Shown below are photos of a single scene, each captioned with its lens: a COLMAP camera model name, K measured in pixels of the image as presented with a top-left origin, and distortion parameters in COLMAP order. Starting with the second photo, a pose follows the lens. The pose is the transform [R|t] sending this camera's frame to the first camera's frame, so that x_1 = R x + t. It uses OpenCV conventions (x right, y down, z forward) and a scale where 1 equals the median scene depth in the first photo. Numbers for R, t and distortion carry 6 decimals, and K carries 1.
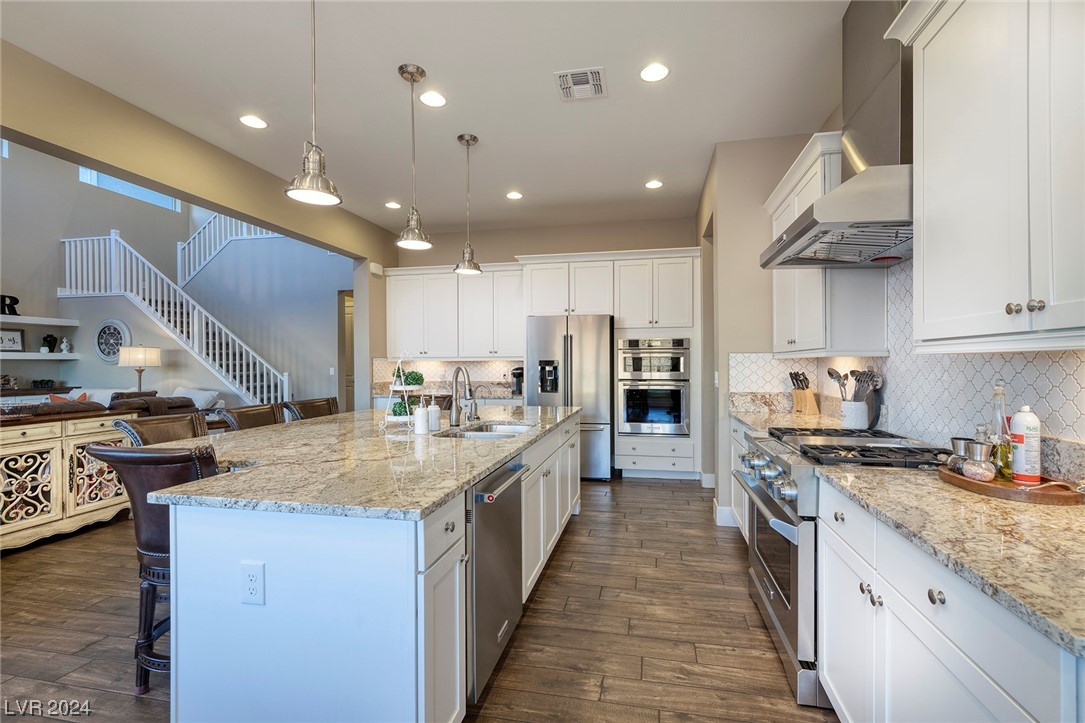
lens RADIAL K [[474.8, 0, 562.1], [0, 474.8, 364.1], [0, 0, 1]] dist [0.009174, 0.000549]
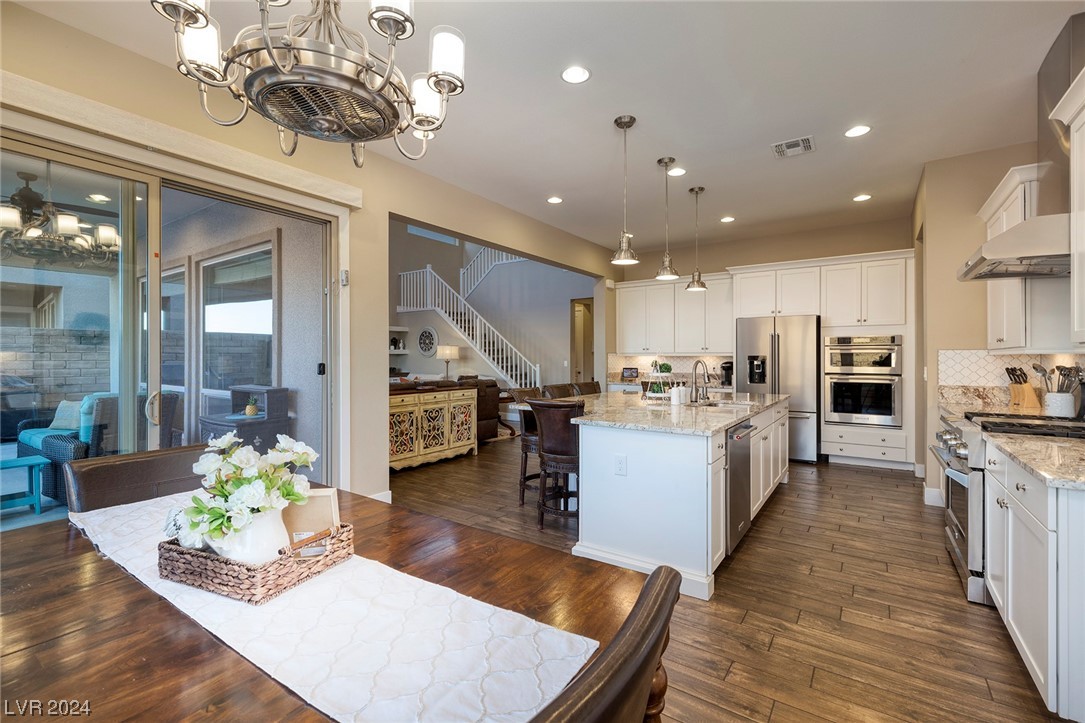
lens RADIAL K [[476.5, 0, 559.0], [0, 476.5, 356.3], [0, 0, 1]] dist [0.002798, 0.000004]
pose [[0.924024, 0.003467, -0.382318, -0.029945], [-0.005456, 0.999977, -0.004120, 0.000952], [0.382295, 0.005893, 0.924022, -0.268752]]
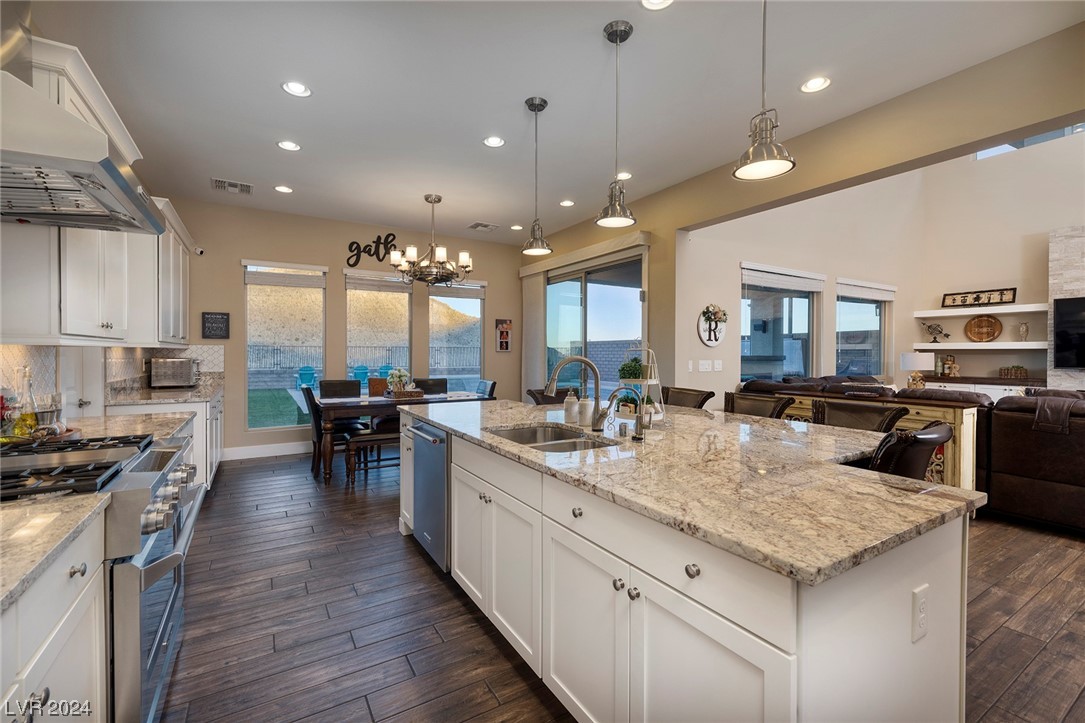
lens RADIAL K [[461.5, 0, 543.2], [0, 461.5, 358.1], [0, 0, 1]] dist [0.001134, 0.000177]
pose [[-0.737934, 0.007475, -0.674832, 0.211586], [-0.003169, 0.999889, 0.014541, -0.001948], [0.674866, 0.012868, -0.737829, 0.860197]]
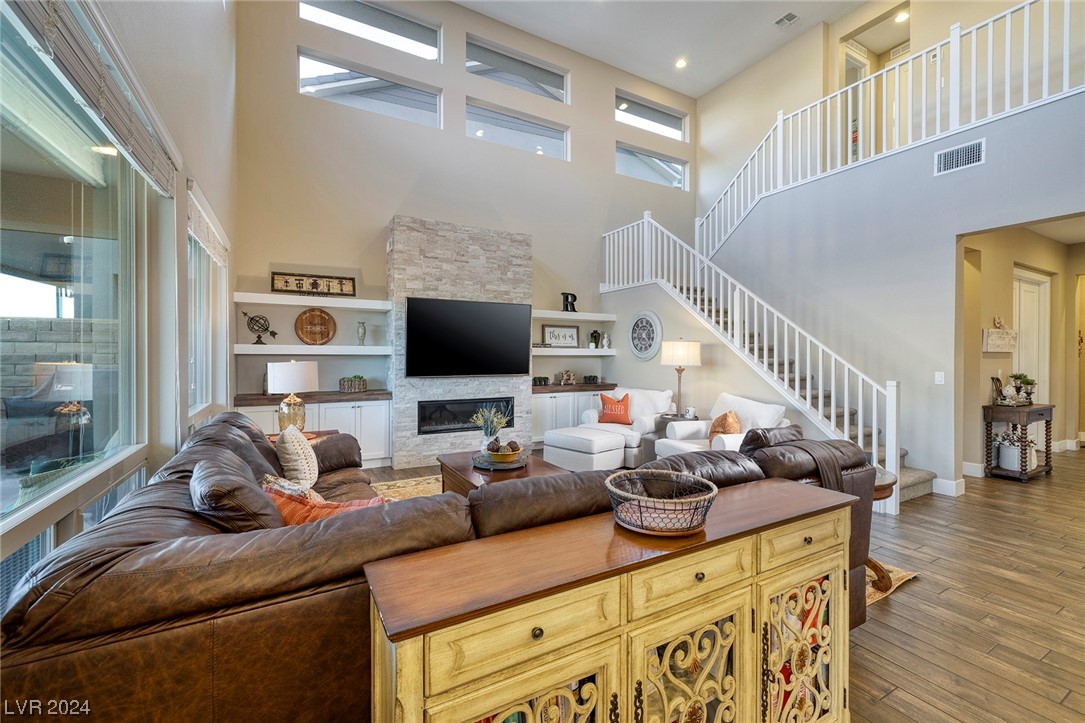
lens RADIAL K [[466.4, 0, 546.7], [0, 466.4, 358.3], [0, 0, 1]] dist [-0.010494, 0.000128]
pose [[0.653174, 0.011591, -0.757119, -0.589683], [-0.006904, 0.999932, 0.009352, -0.017260], [0.757176, -0.000882, 0.653210, 0.429649]]
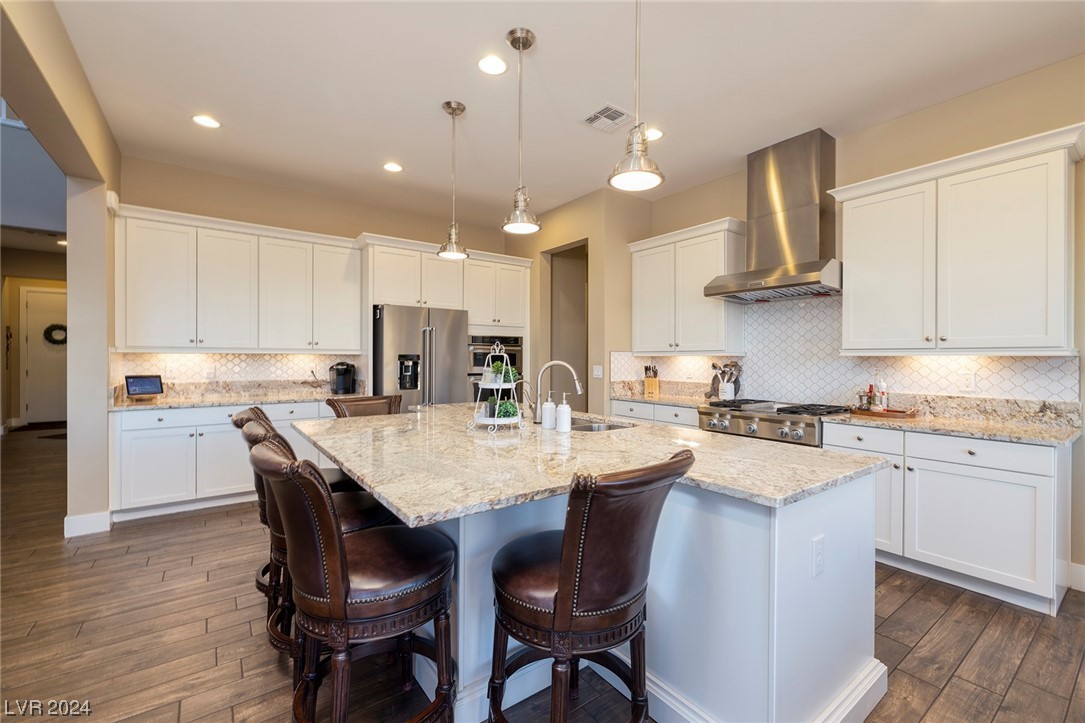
lens RADIAL K [[461.1, 0, 549.7], [0, 461.1, 358.7], [0, 0, 1]] dist [0.000715, 0.000145]
pose [[0.672839, 0.004221, 0.739777, -0.508145], [-0.004991, 0.999987, -0.001166, -0.000217], [-0.739773, -0.002908, 0.672851, 0.200598]]
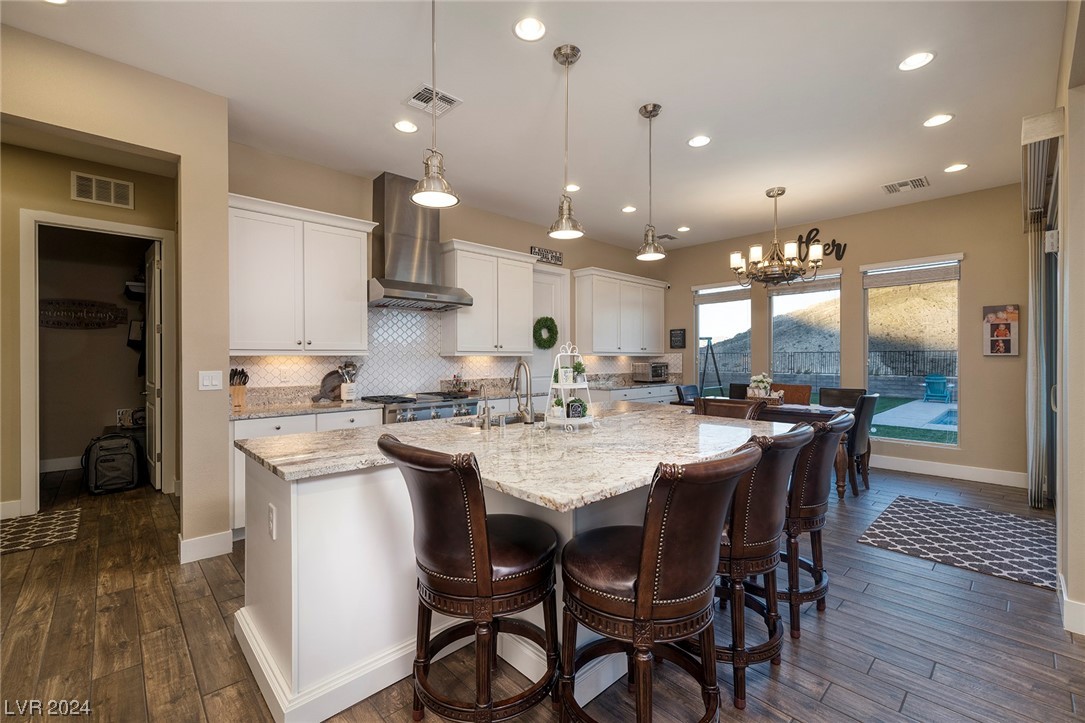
lens RADIAL K [[461.1, 0, 549.7], [0, 461.1, 358.7], [0, 0, 1]] dist [0.000715, 0.000145]
pose [[-0.817228, 0.003592, 0.576304, -0.449224], [0.005674, 0.999982, 0.001813, -0.001476], [-0.576287, 0.004752, -0.817234, 0.975737]]
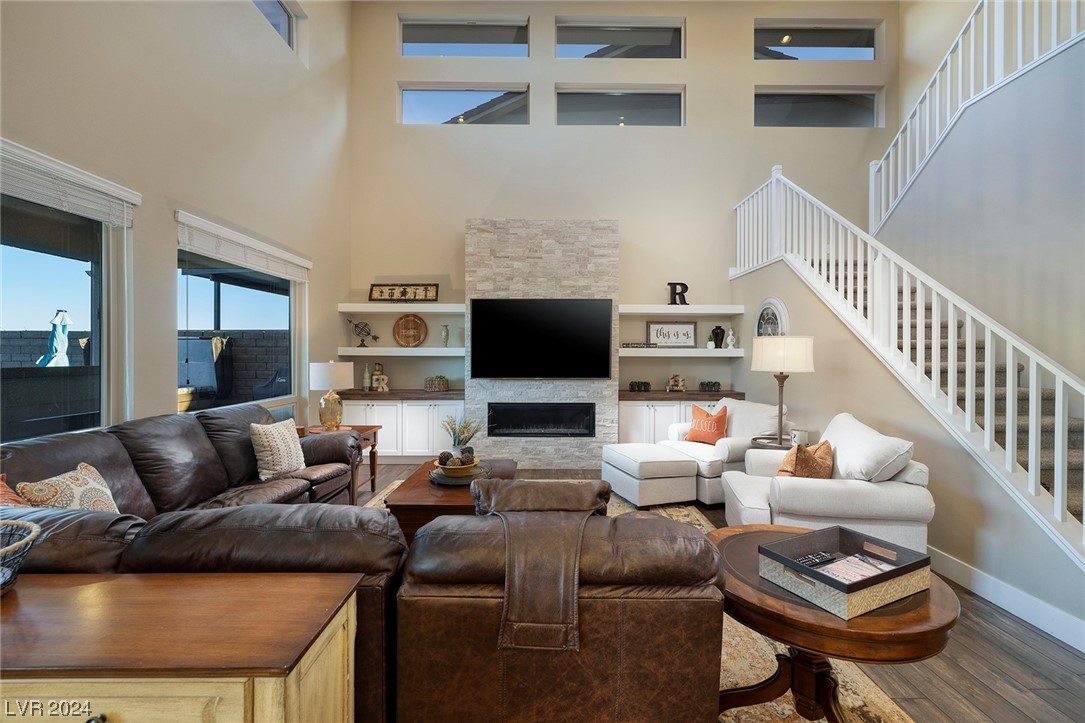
lens RADIAL K [[461.5, 0, 543.2], [0, 461.5, 358.1], [0, 0, 1]] dist [0.001134, 0.000177]
pose [[0.194616, 0.008008, -0.980847, -0.532799], [-0.004742, 0.999963, 0.007223, -0.016910], [0.980868, 0.003245, 0.194647, 0.826993]]
